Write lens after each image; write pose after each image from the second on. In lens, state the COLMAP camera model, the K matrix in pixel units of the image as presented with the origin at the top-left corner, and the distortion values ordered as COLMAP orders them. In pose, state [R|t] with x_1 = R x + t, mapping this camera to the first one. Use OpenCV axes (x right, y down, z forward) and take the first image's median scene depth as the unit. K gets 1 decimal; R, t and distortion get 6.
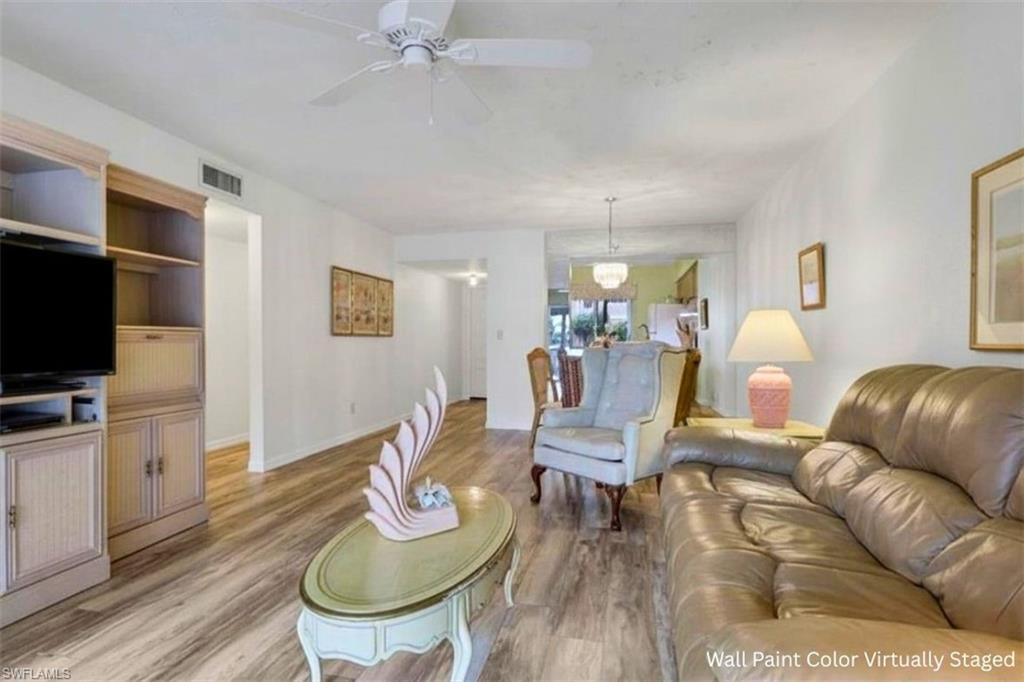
lens RADIAL K [[489.4, 0, 517.4], [0, 489.4, 340.9], [0, 0, 1]] dist [0.001034, 0.001967]
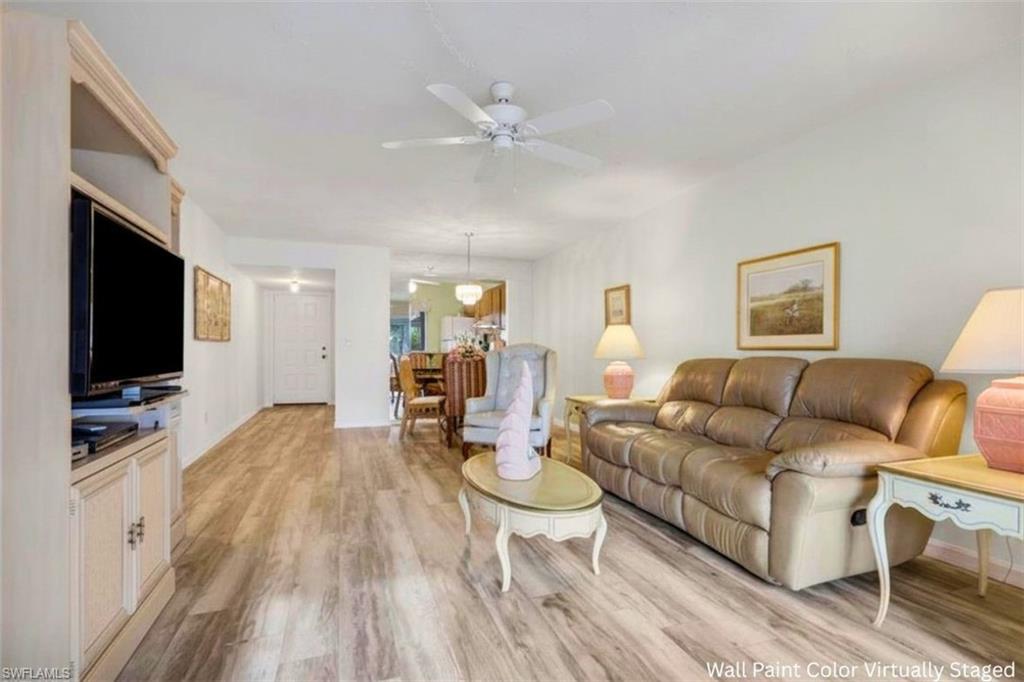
lens RADIAL K [[489.4, 0, 485.9], [0, 489.4, 339.5], [0, 0, 1]] dist [0.001034, 0.001967]
pose [[0.846134, 0.010740, 0.532862, -0.613152], [0.001083, 0.999760, -0.021872, 0.013299], [-0.532969, 0.019084, 0.845920, -0.101831]]
